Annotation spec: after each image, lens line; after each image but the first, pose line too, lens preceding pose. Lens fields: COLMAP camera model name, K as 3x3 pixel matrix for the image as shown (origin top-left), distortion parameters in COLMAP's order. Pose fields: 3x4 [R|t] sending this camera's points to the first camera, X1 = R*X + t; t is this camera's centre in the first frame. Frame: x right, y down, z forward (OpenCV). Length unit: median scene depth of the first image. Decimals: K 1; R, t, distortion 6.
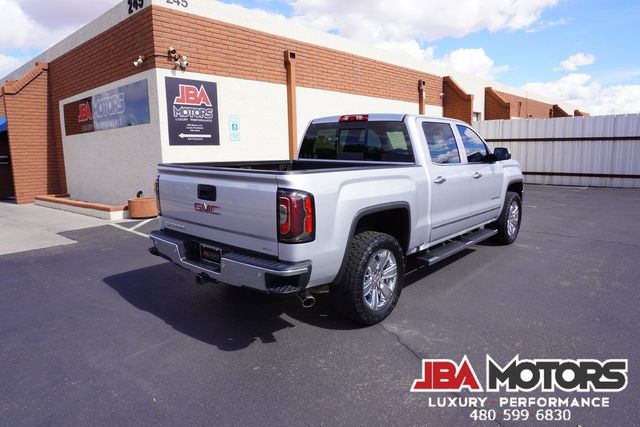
lens RADIAL K [[426.6, 0, 319.8], [0, 426.6, 213.9], [0, 0, 1]] dist [-0.044055, 0.027186]
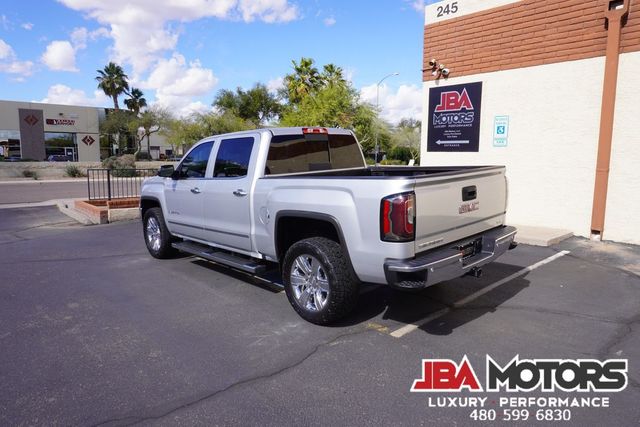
lens RADIAL K [[426.6, 0, 318.9], [0, 426.6, 210.2], [0, 0, 1]] dist [-0.044055, 0.027186]
pose [[-0.116319, 0.150854, -0.981689, 0.749293], [-0.144411, 0.975326, 0.166987, -0.154358], [0.982657, 0.161190, -0.091664, 0.838419]]
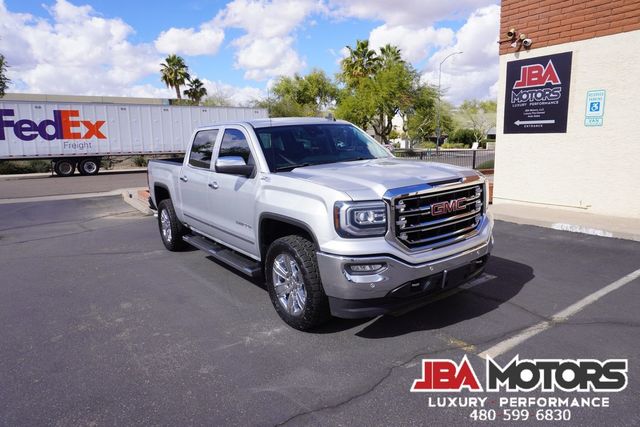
lens RADIAL K [[426.6, 0, 320.8], [0, 426.6, 211.9], [0, 0, 1]] dist [-0.044055, 0.027186]
pose [[-0.242530, 0.187789, -0.951795, 0.688600], [-0.116388, 0.968369, 0.220717, -0.150818], [0.963137, 0.164308, -0.213002, 0.819049]]
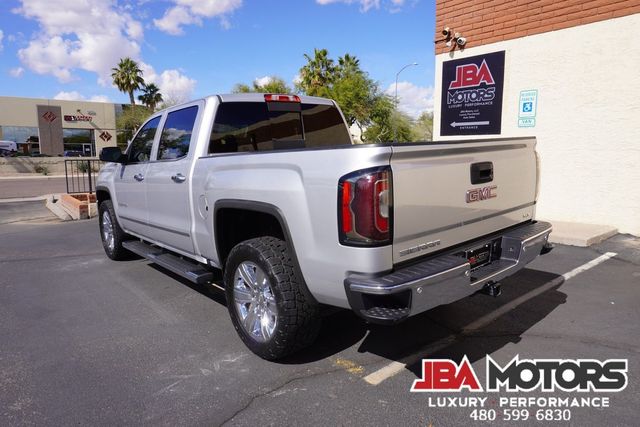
lens RADIAL K [[426.6, 0, 318.6], [0, 426.6, 211.2], [0, 0, 1]] dist [-0.044055, 0.027186]
pose [[-0.164967, 0.163004, -0.972736, 0.616825], [-0.134098, 0.973384, 0.185854, -0.135352], [0.977140, 0.161102, -0.138718, 0.879509]]
